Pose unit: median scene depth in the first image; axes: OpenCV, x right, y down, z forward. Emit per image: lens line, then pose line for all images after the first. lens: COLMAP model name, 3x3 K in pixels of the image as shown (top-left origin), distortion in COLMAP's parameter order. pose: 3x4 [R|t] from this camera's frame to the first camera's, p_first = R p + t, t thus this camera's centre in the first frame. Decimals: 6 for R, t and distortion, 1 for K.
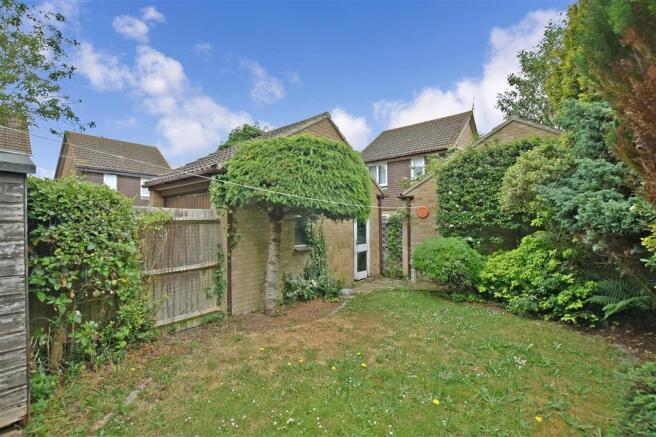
lens RADIAL K [[290.7, 0, 328.0], [0, 290.7, 218.5], [0, 0, 1]] dist [-0.033462, -0.000099]
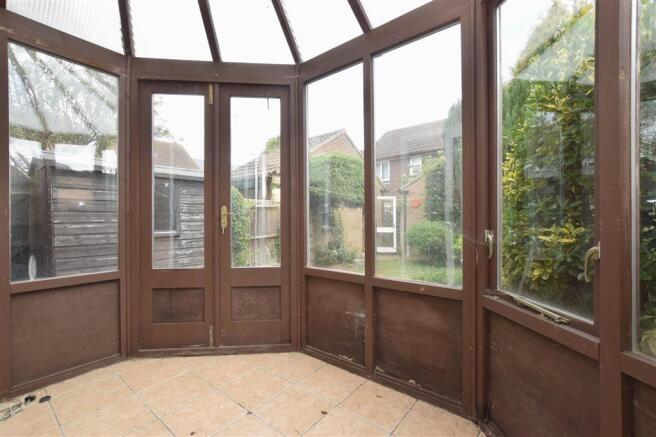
lens RADIAL K [[285.7, 0, 328.0], [0, 285.7, 218.5], [0, 0, 1]] dist [-0.001122, -0.000158]
pose [[0.999897, 0.004550, -0.013626, -0.072341], [-0.004166, 0.999597, 0.028078, 0.018827], [0.013748, -0.028018, 0.999513, -0.423657]]
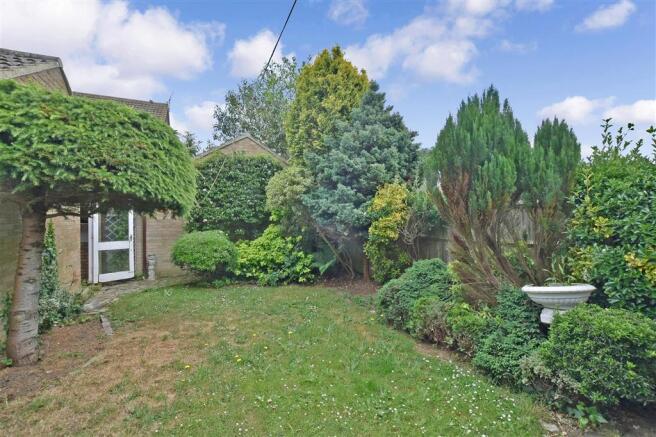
lens RADIAL K [[285.7, 0, 328.0], [0, 285.7, 218.5], [0, 0, 1]] dist [-0.001122, -0.000158]
pose [[0.453880, 0.003970, 0.891054, -0.387919], [-0.028445, 0.999545, 0.010036, -0.006875], [-0.890609, -0.029901, 0.453786, 0.118753]]
